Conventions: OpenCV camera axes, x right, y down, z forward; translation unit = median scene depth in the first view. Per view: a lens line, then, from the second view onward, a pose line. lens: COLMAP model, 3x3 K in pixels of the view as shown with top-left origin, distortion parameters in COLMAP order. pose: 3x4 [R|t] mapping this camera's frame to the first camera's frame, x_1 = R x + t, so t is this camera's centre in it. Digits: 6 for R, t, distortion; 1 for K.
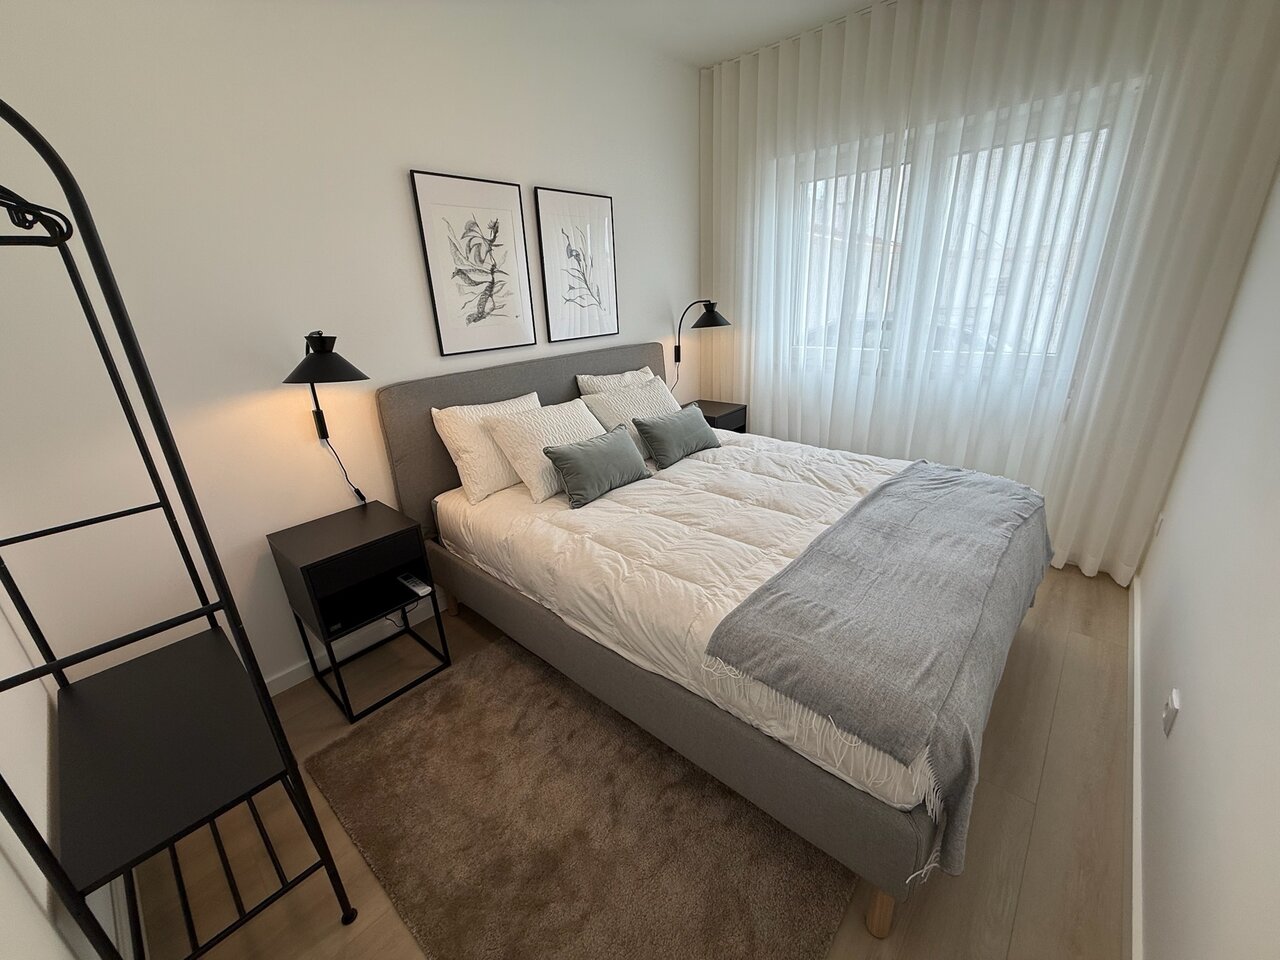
lens RADIAL K [[516.2, 0, 640.0], [0, 516.2, 480.0], [0, 0, 1]] dist [0.001471, -0.000130]
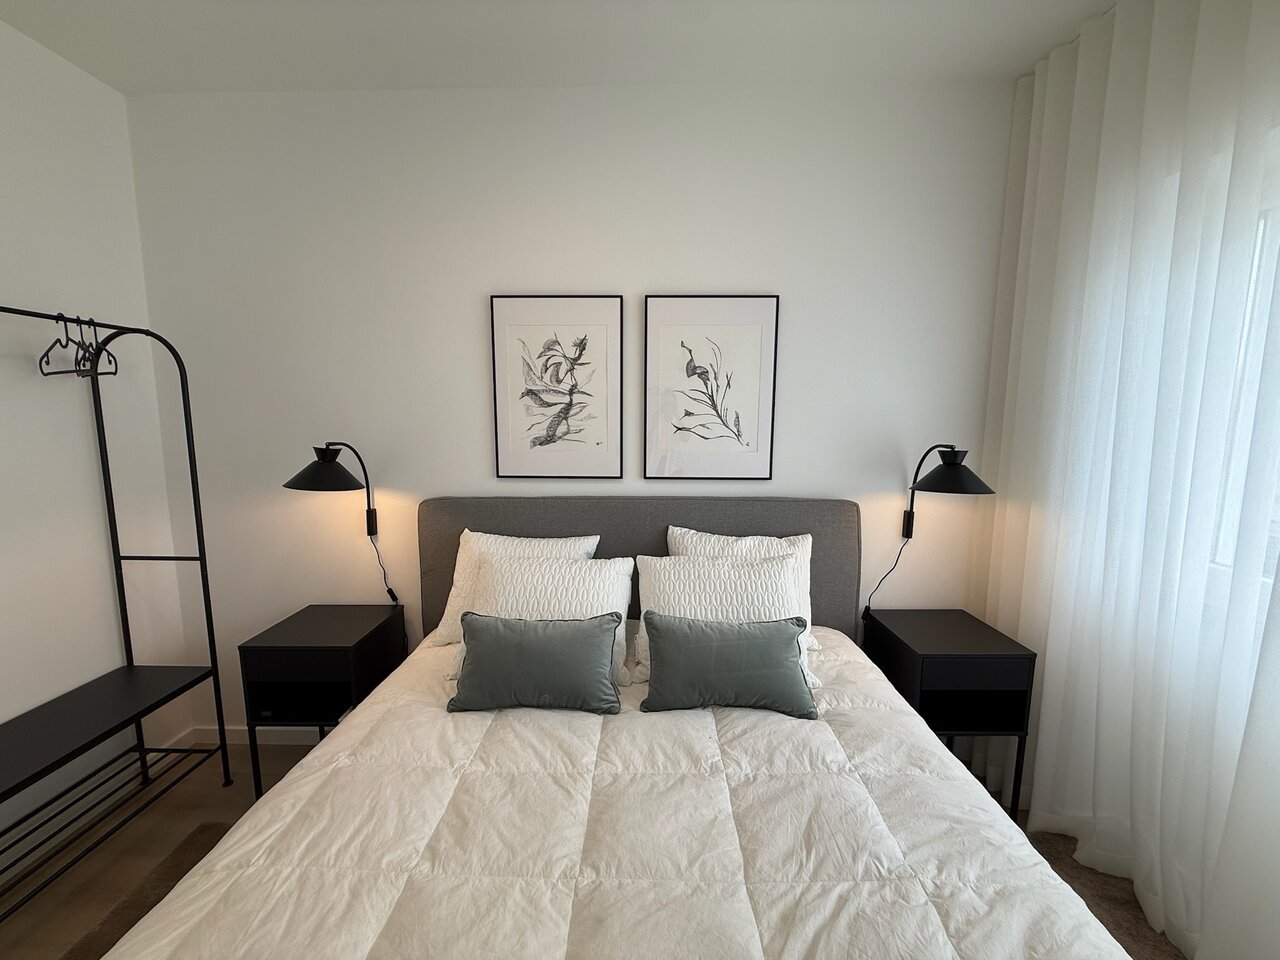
lens RADIAL K [[516.2, 0, 640.0], [0, 516.2, 480.0], [0, 0, 1]] dist [0.001471, -0.000130]
pose [[0.648097, 0.153634, -0.745900, 0.460486], [-0.292779, 0.954431, -0.057804, -0.247557], [0.703030, 0.255846, 0.663545, 0.545015]]
